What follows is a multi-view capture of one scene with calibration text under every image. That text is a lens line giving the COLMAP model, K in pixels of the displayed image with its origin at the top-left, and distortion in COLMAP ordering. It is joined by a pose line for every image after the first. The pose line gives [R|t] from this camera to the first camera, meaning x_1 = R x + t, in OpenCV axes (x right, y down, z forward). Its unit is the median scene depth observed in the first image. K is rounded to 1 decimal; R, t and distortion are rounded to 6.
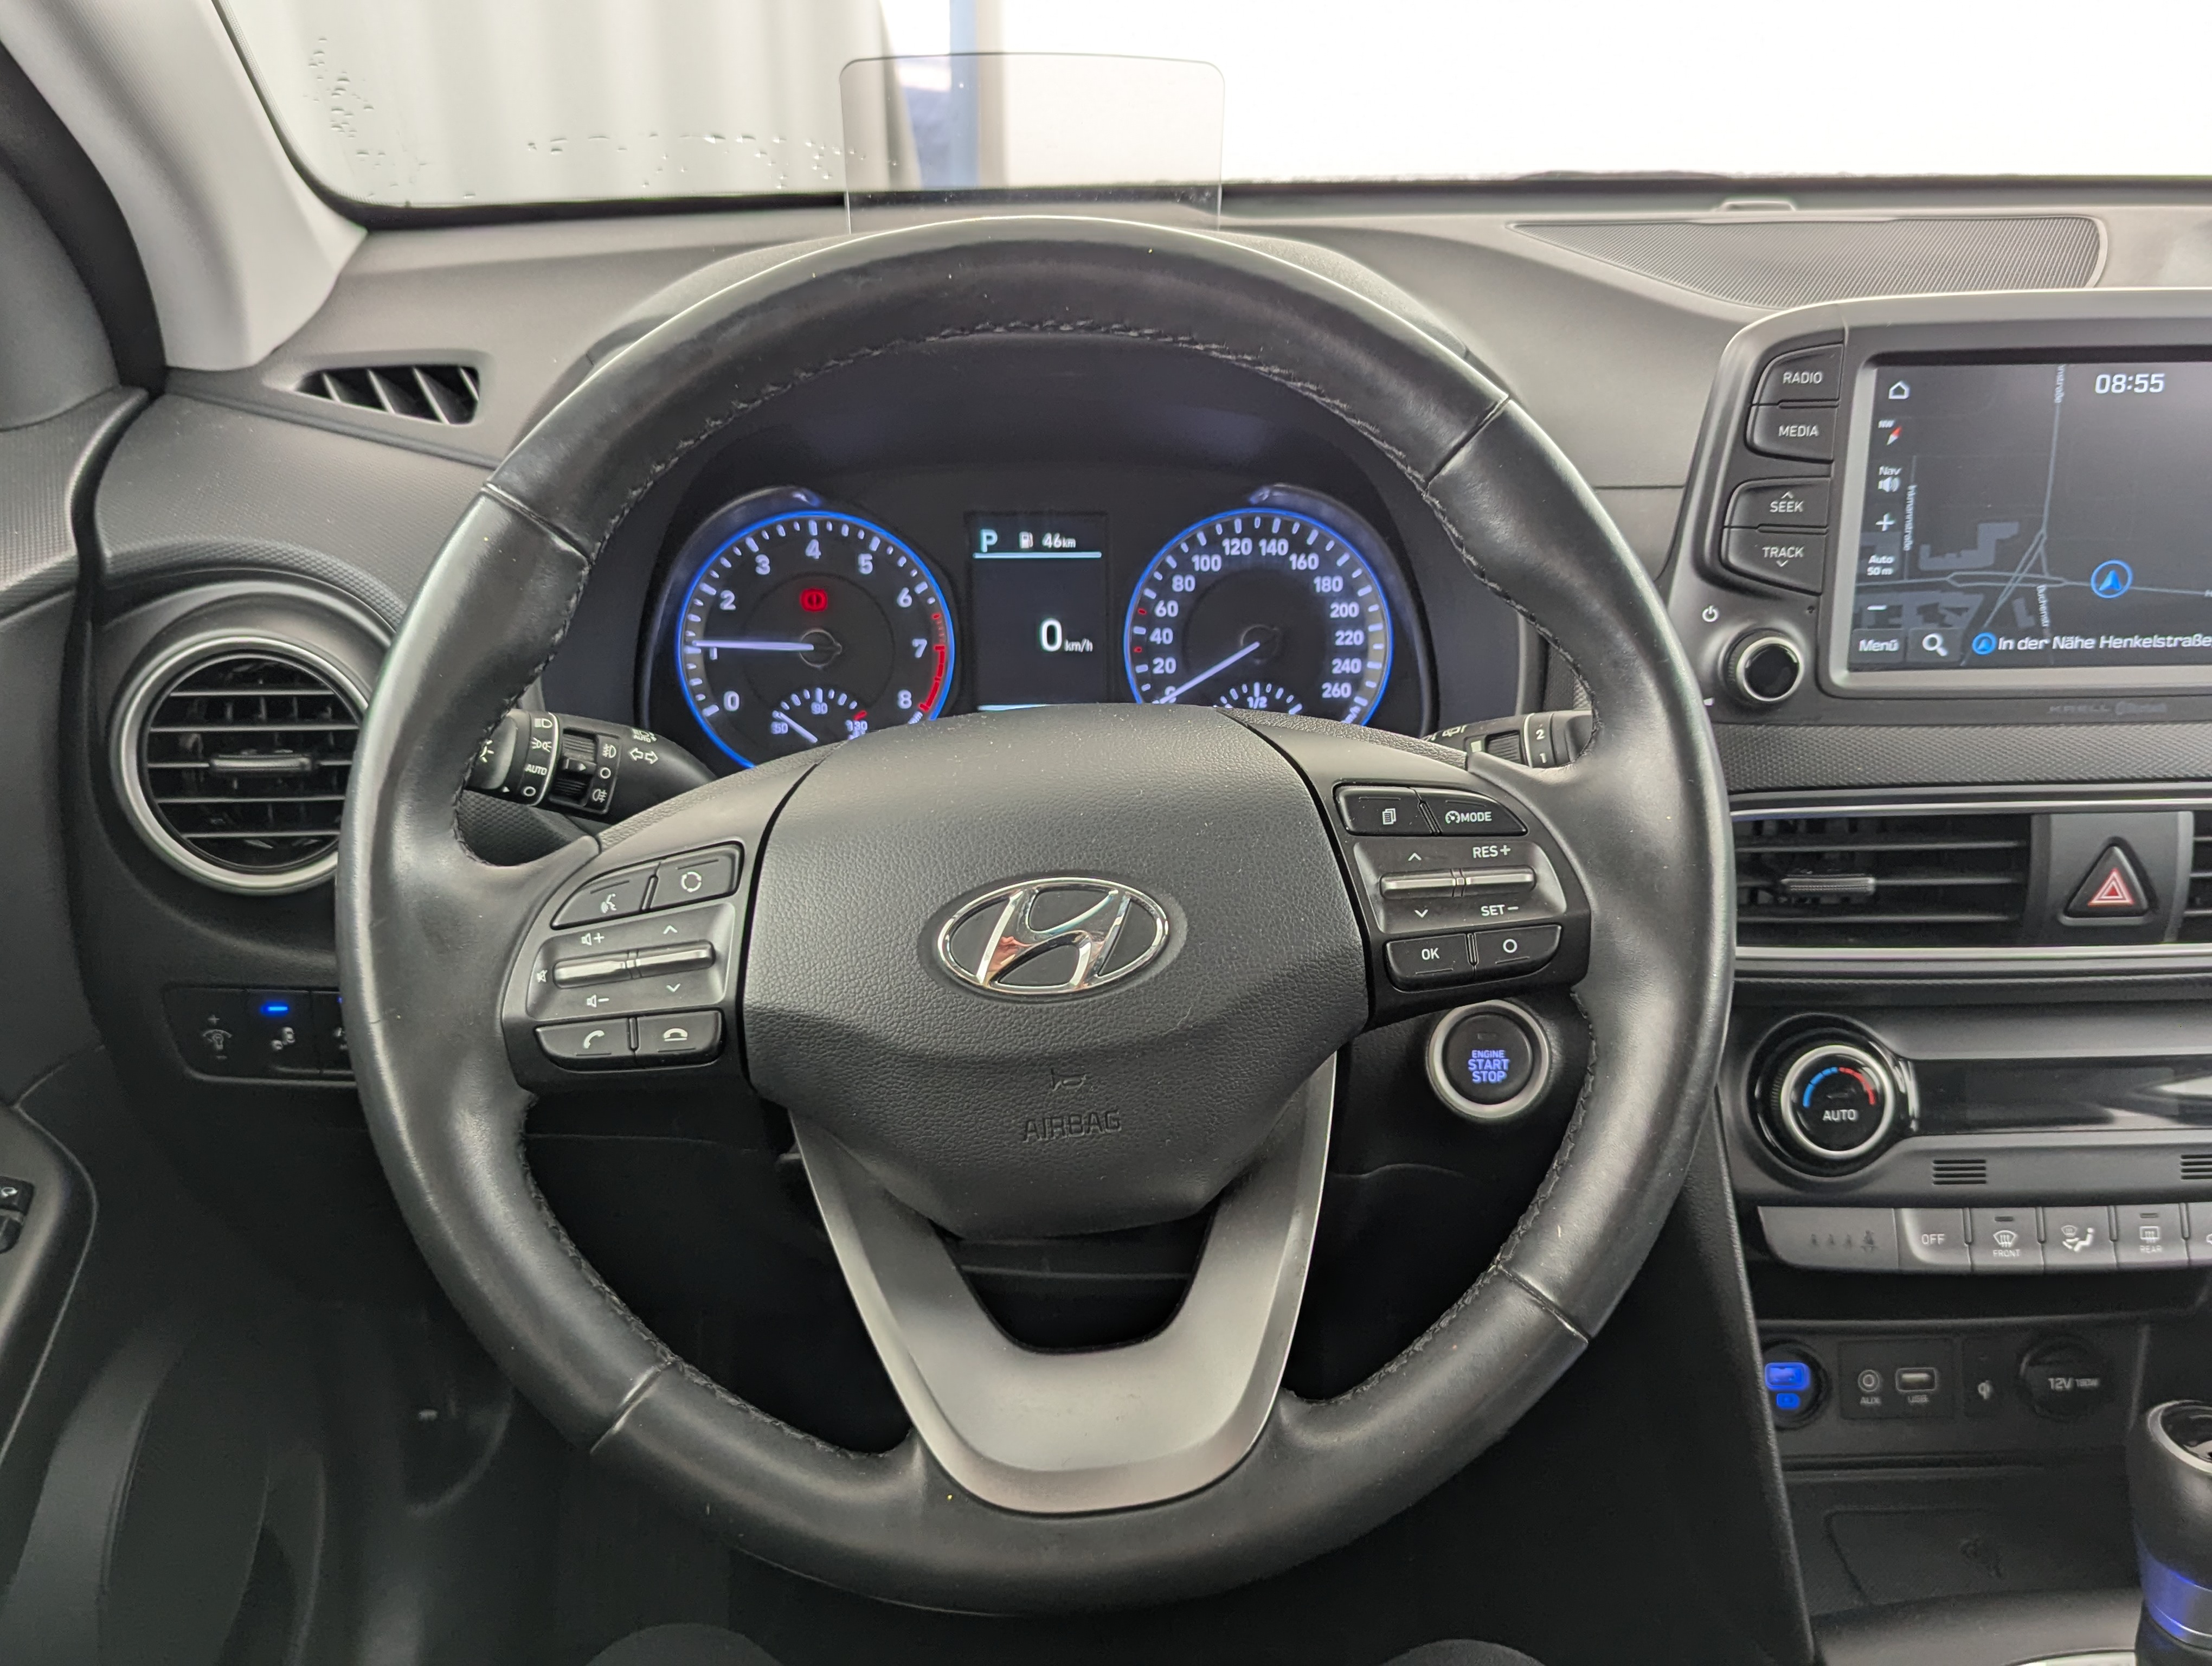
lens RADIAL K [[1934.6, 0, 1157.4], [0, 1934.6, 824.7], [0, 0, 1]] dist [0.053611, -0.010884]
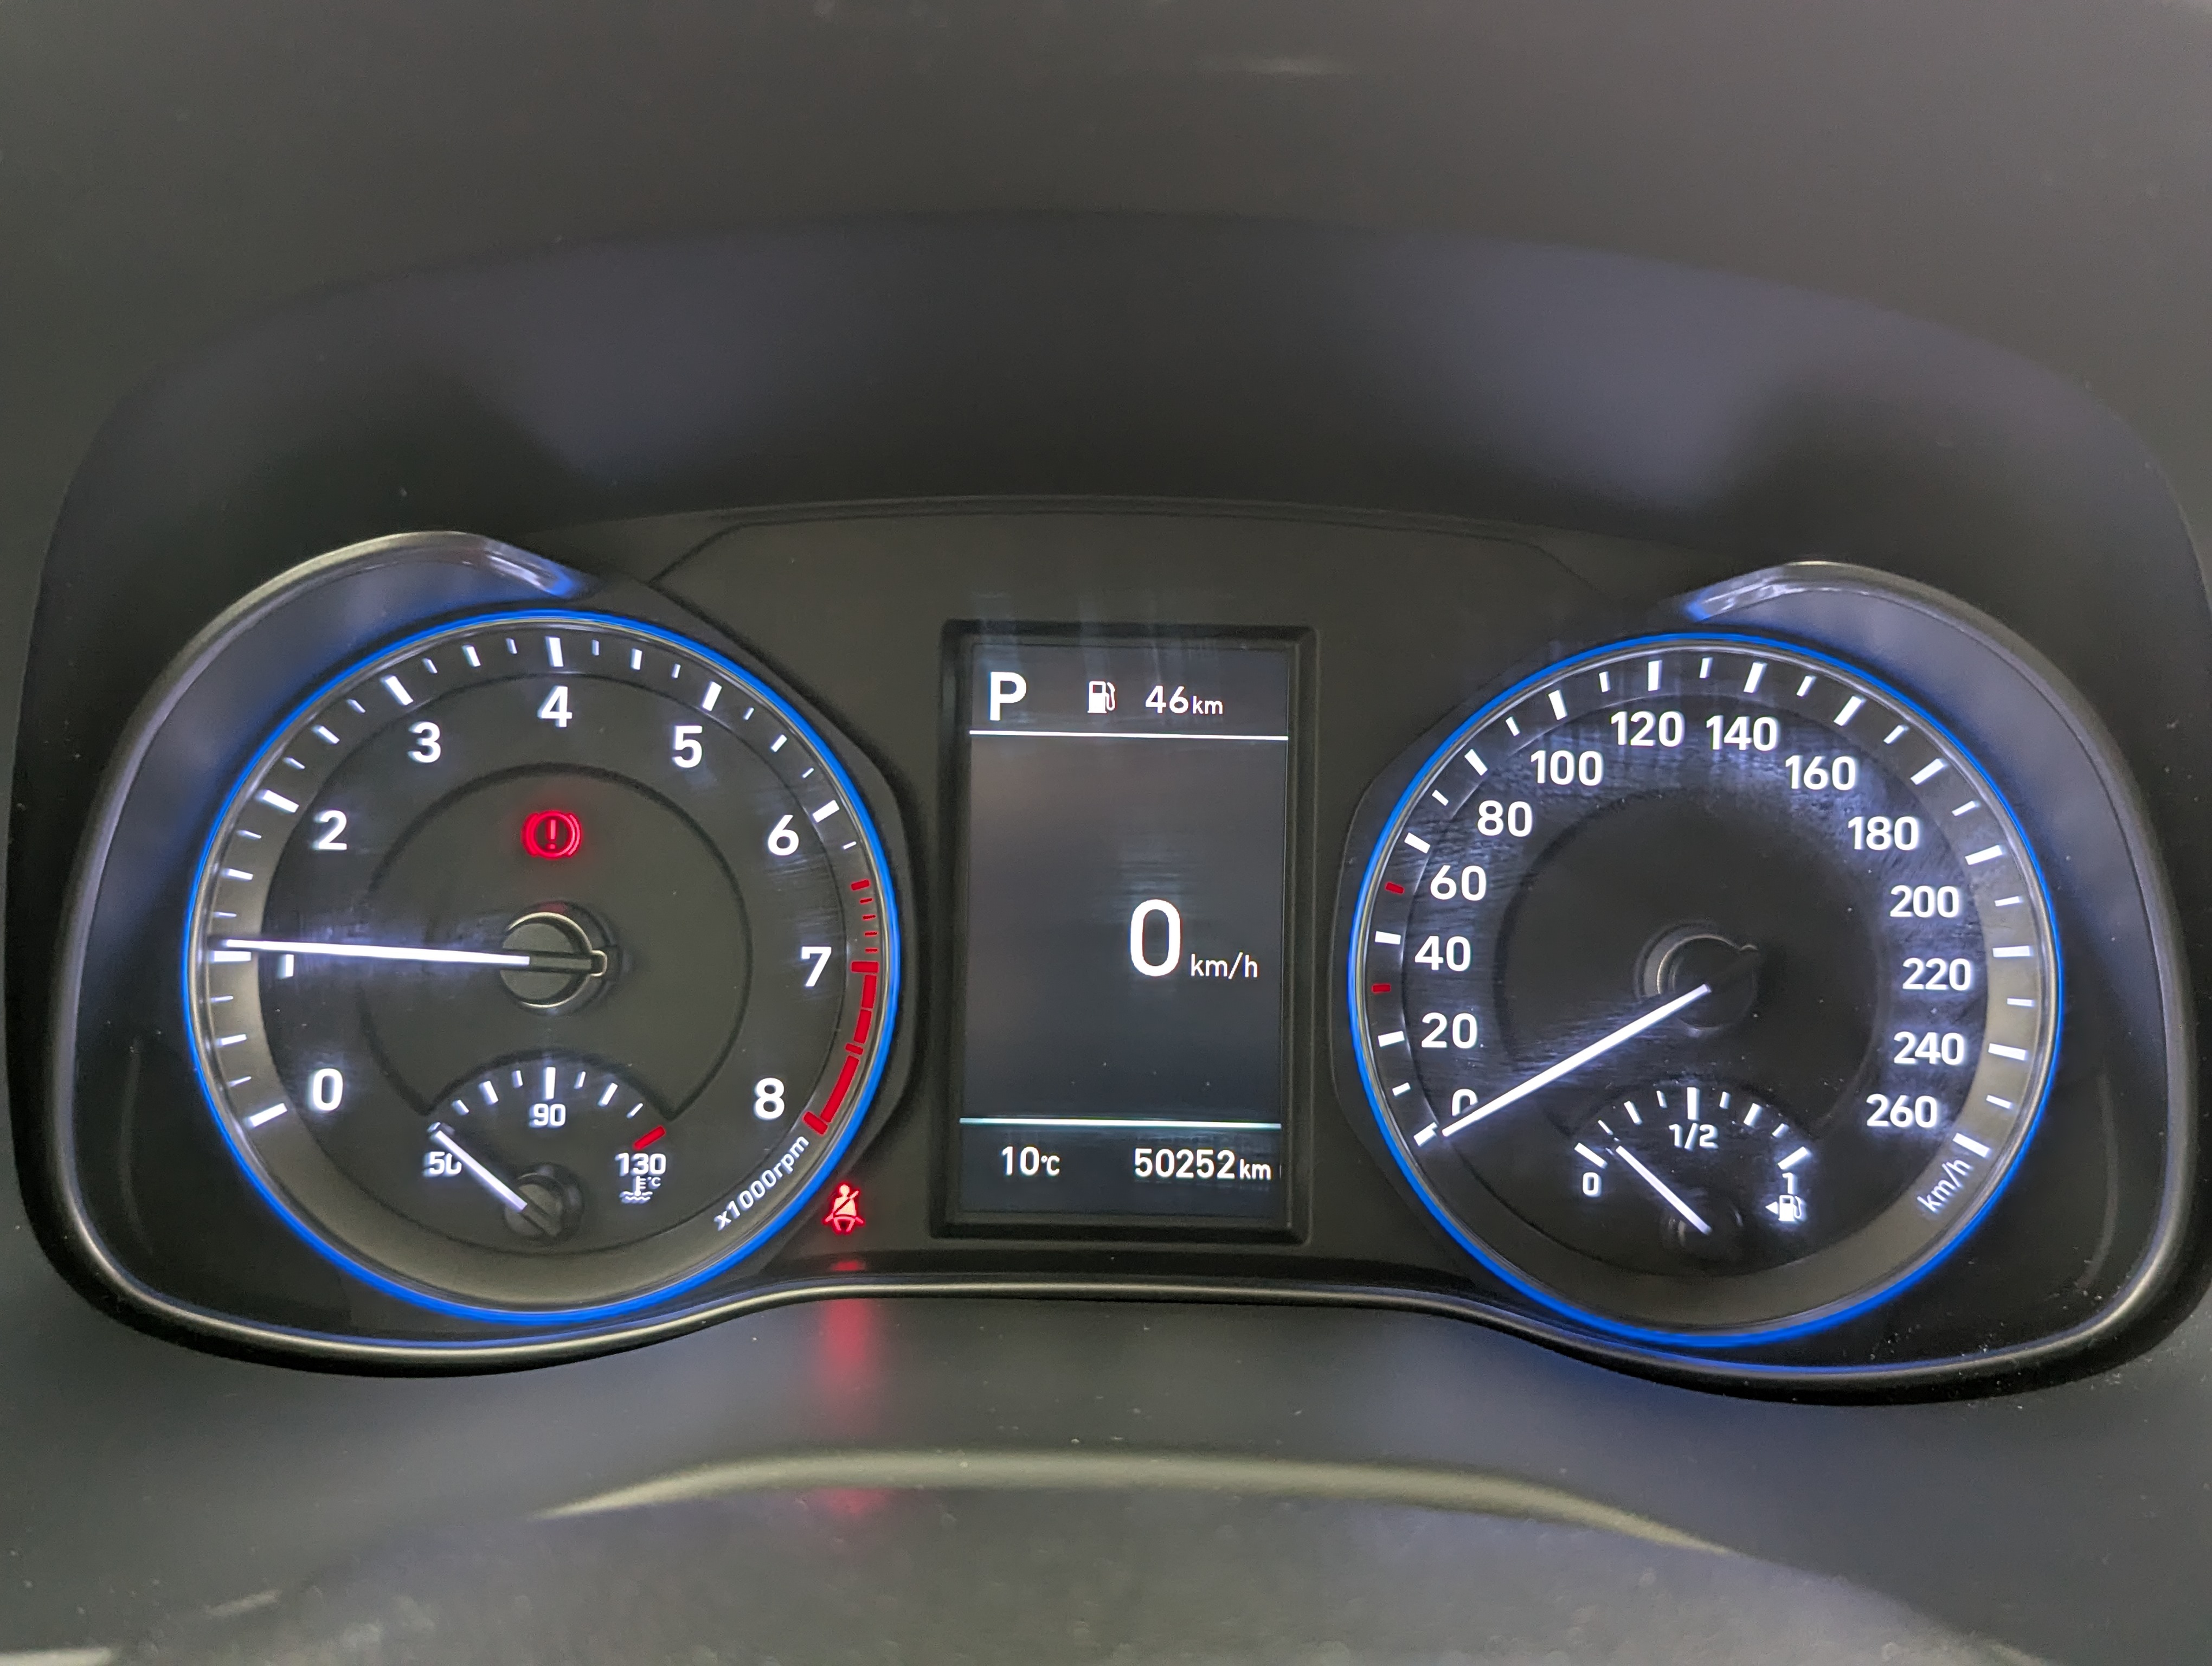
lens RADIAL K [[2000.1, 0, 1120.8], [0, 2000.1, 796.6], [0, 0, 1]] dist [0.008395, 0.001165]
pose [[0.998127, 0.031281, -0.052569, -0.043168], [-0.035978, 0.995208, -0.090921, -0.092944], [0.049473, 0.092642, 0.994470, 0.618394]]
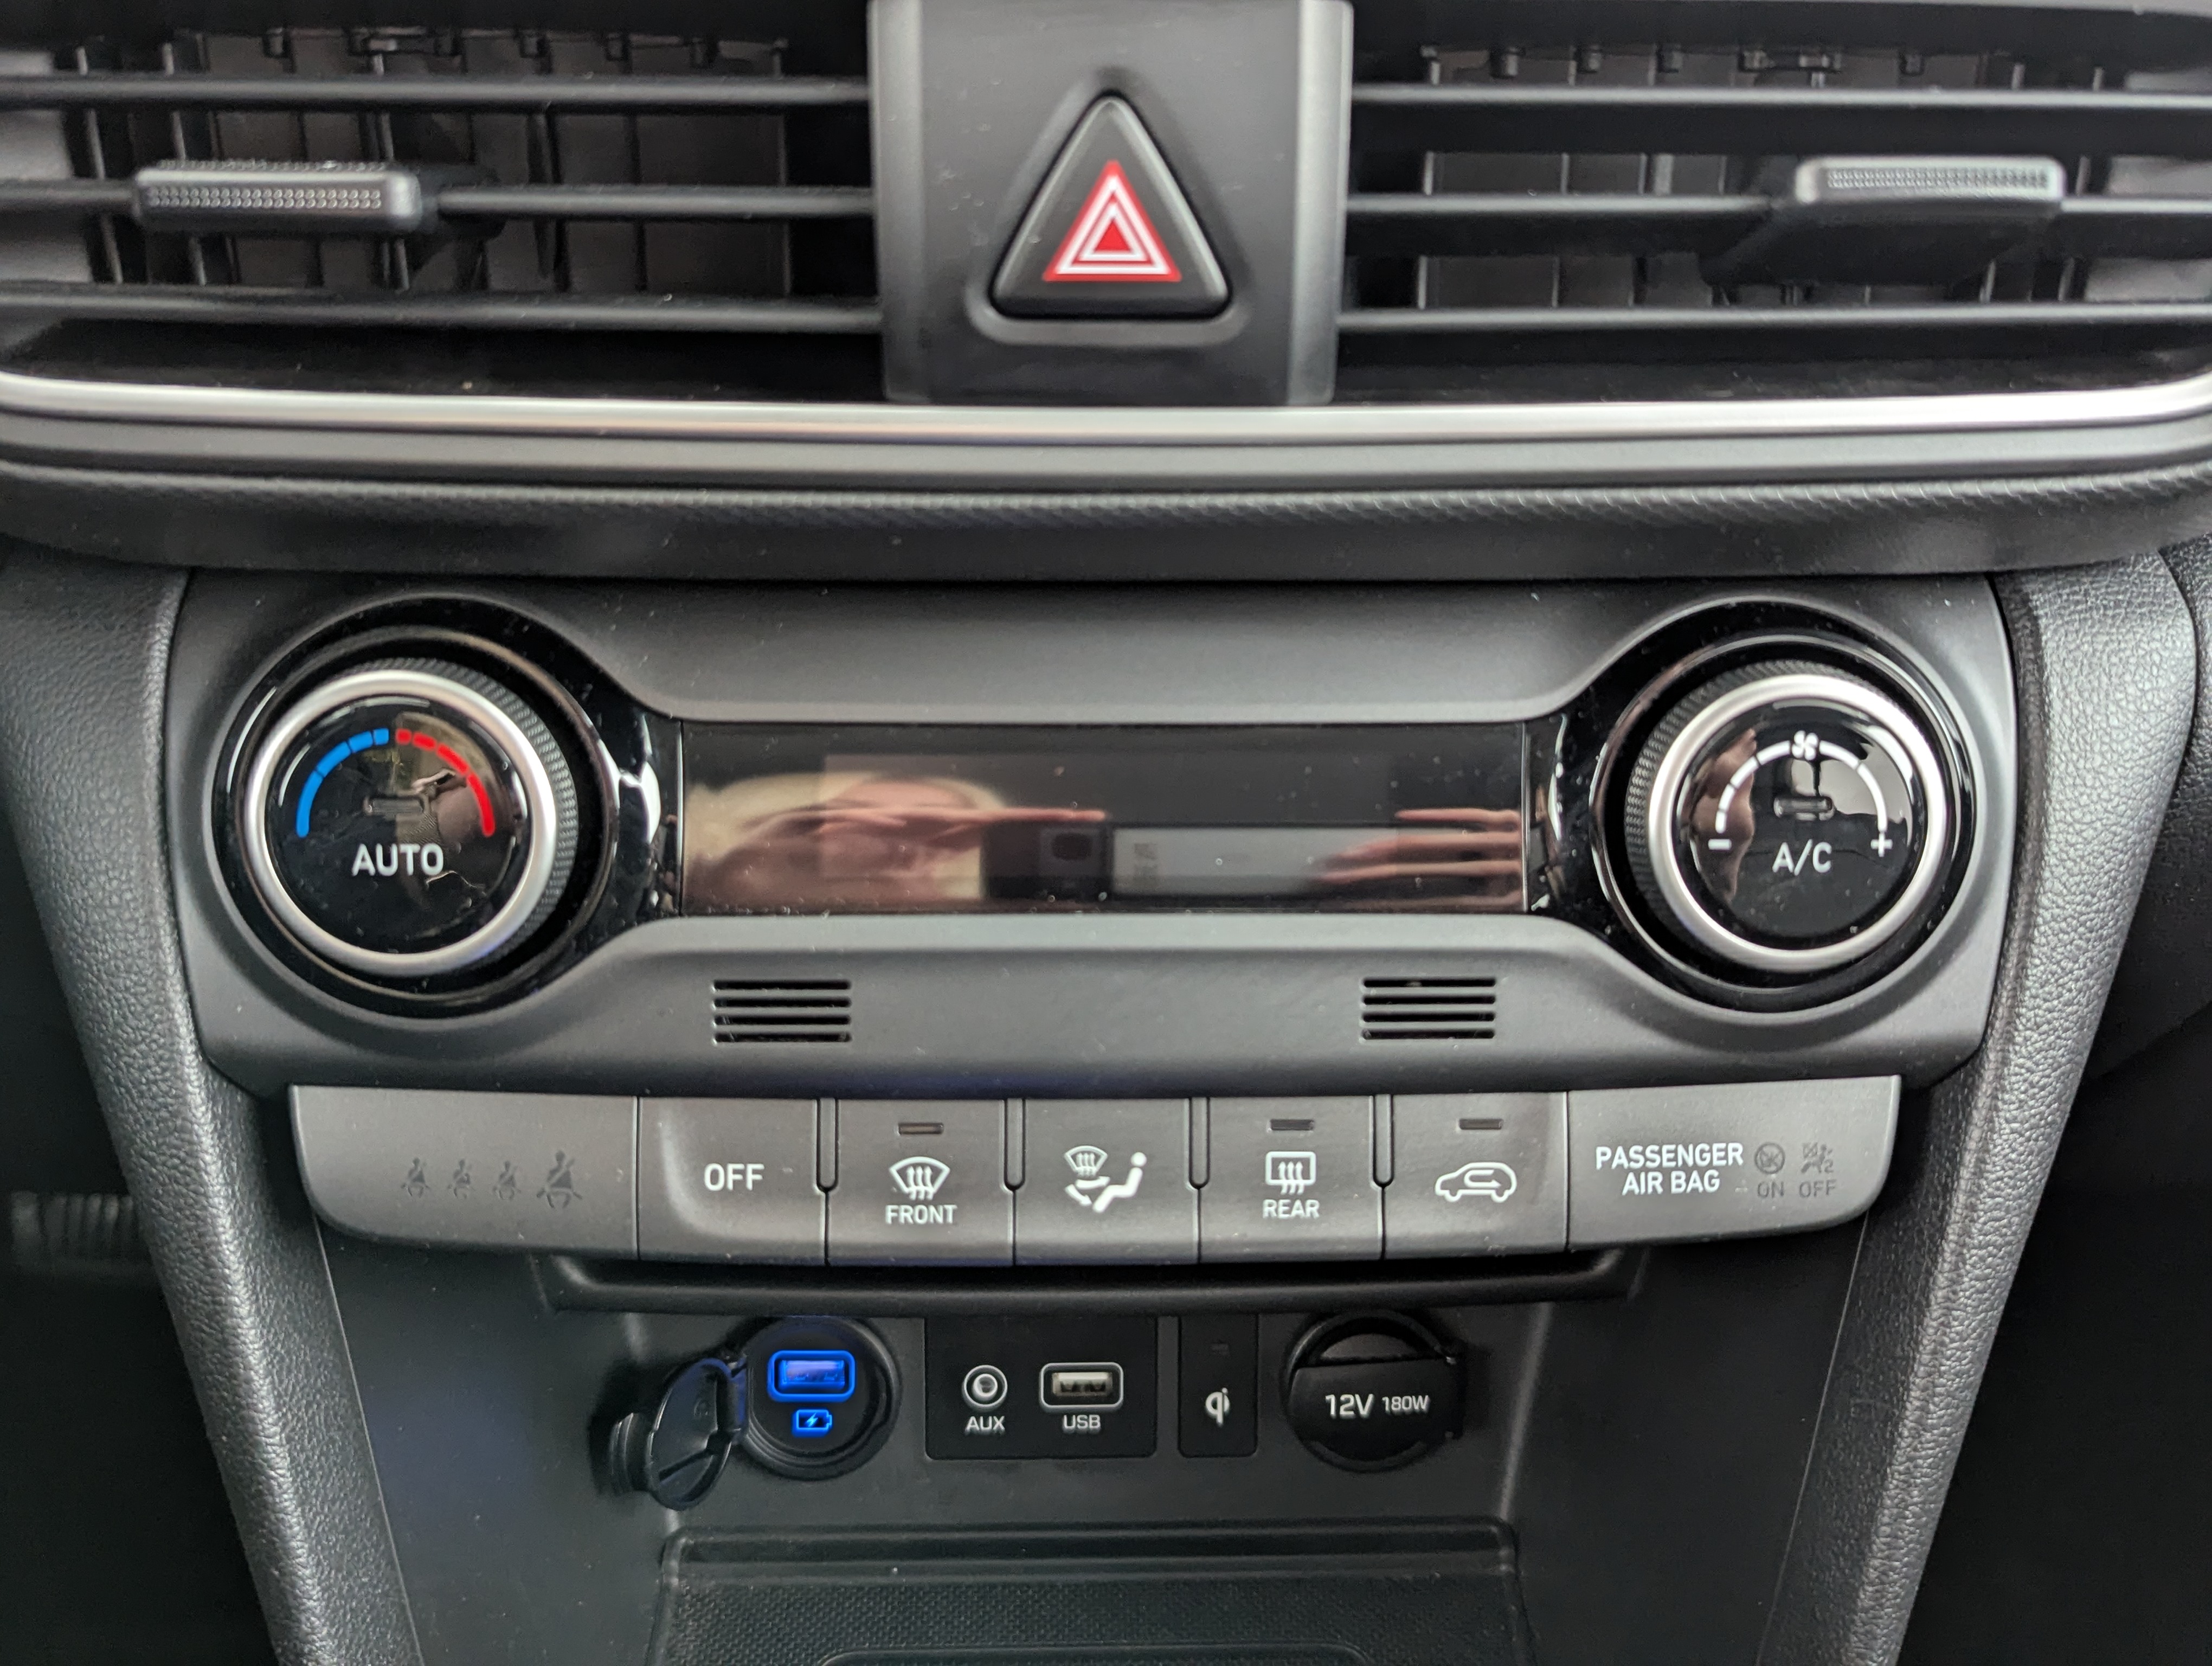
lens RADIAL K [[2000.1, 0, 1120.8], [0, 2000.1, 796.6], [0, 0, 1]] dist [0.008395, 0.001165]
pose [[0.999525, 0.025097, -0.017894, 0.425454], [-0.022583, 0.991386, 0.129011, 0.073896], [0.020977, -0.128546, 0.991482, 0.544713]]
